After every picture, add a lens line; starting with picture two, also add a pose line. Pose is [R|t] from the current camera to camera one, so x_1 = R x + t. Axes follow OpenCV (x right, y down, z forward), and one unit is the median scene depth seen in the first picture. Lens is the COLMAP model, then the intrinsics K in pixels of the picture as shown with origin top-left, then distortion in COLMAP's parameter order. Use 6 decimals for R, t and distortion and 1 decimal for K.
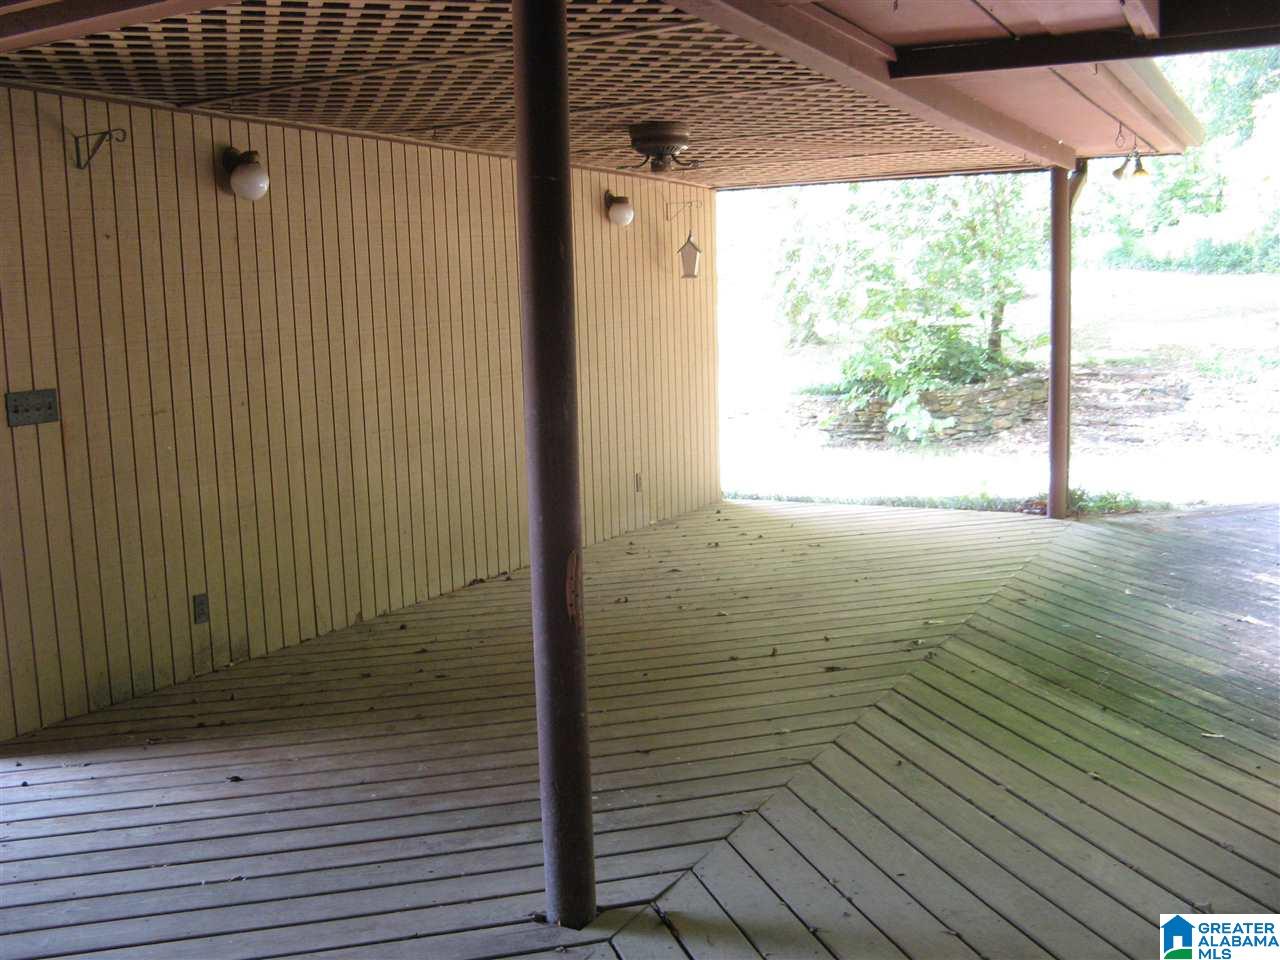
lens RADIAL K [[1298.9, 0, 640.0], [0, 1298.9, 480.0], [0, 0, 1]] dist [-0.205688, 0.186160]
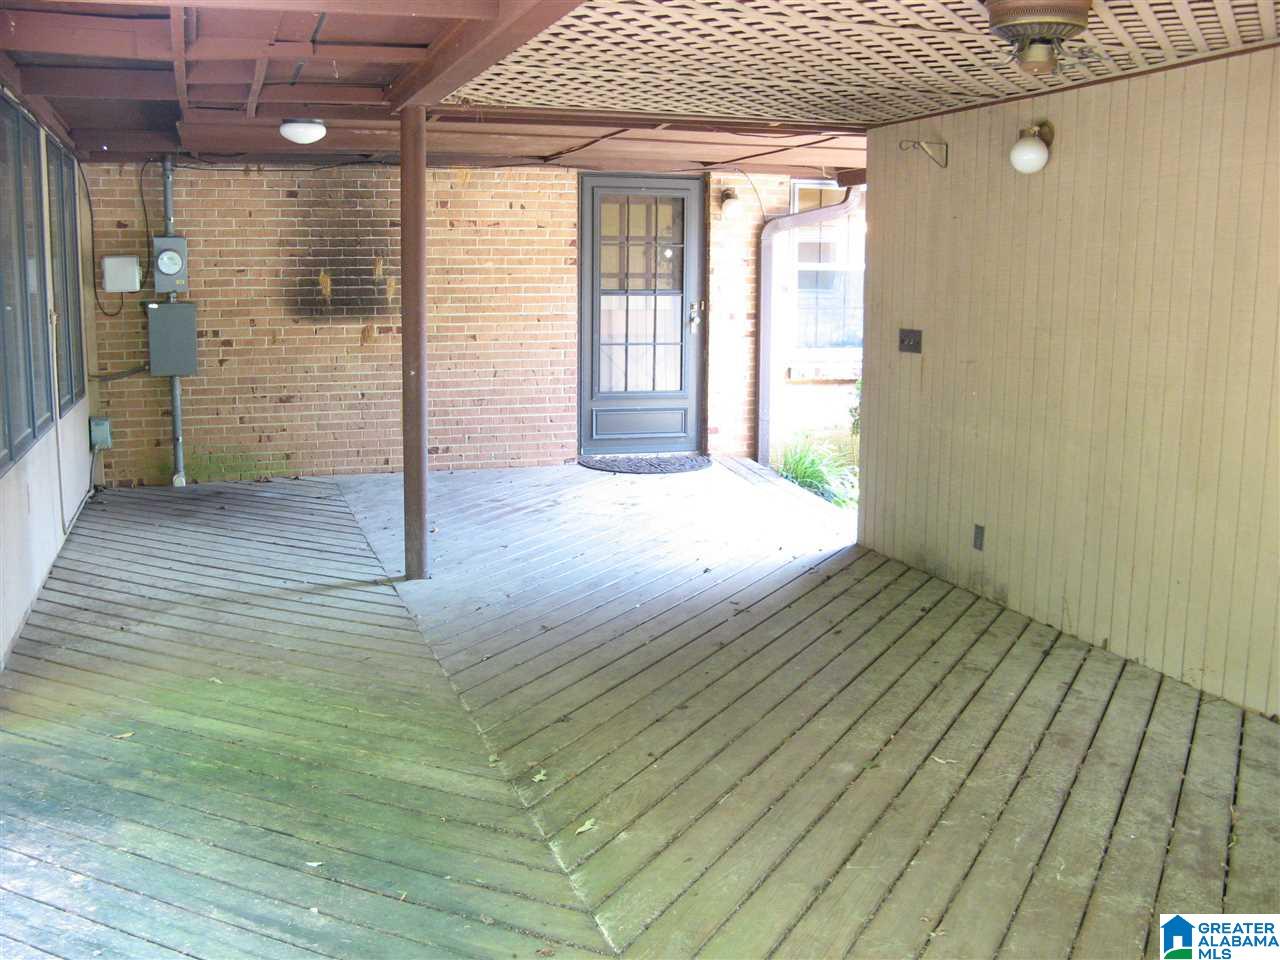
lens RADIAL K [[1298.9, 0, 640.0], [0, 1298.9, 480.0], [0, 0, 1]] dist [-0.205688, 0.186160]
pose [[-0.688834, 0.141373, -0.711000, 0.712030], [-0.083041, 0.958955, 0.271127, -0.247604], [0.720147, 0.245804, -0.648821, 1.573734]]
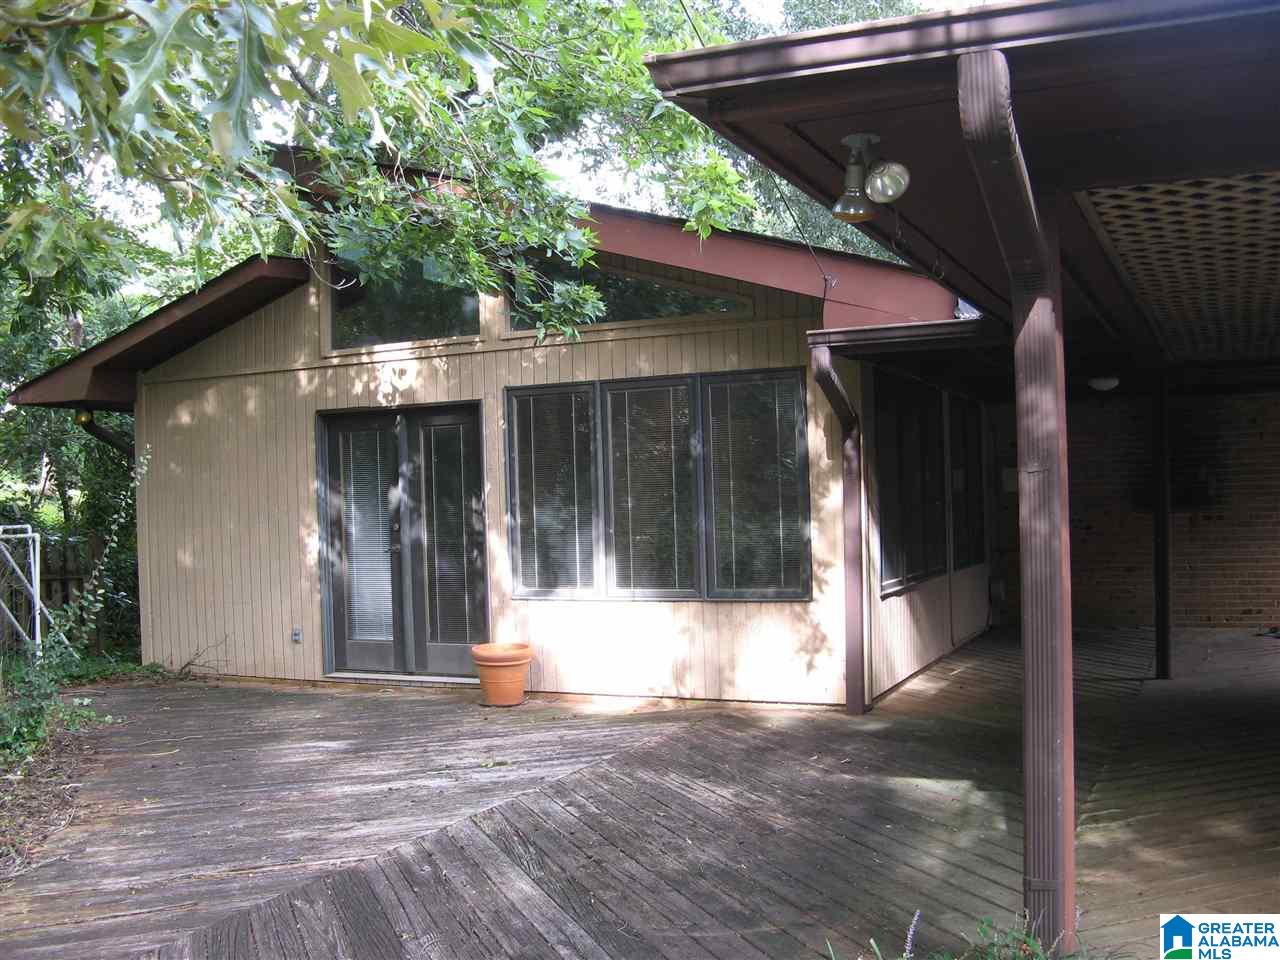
lens RADIAL K [[1298.9, 0, 640.0], [0, 1298.9, 480.0], [0, 0, 1]] dist [-0.205688, 0.186160]
pose [[-0.995719, 0.061487, -0.069019, 0.858330], [0.051743, 0.989491, 0.135019, -0.378178], [0.076595, 0.130870, -0.988436, 2.361013]]
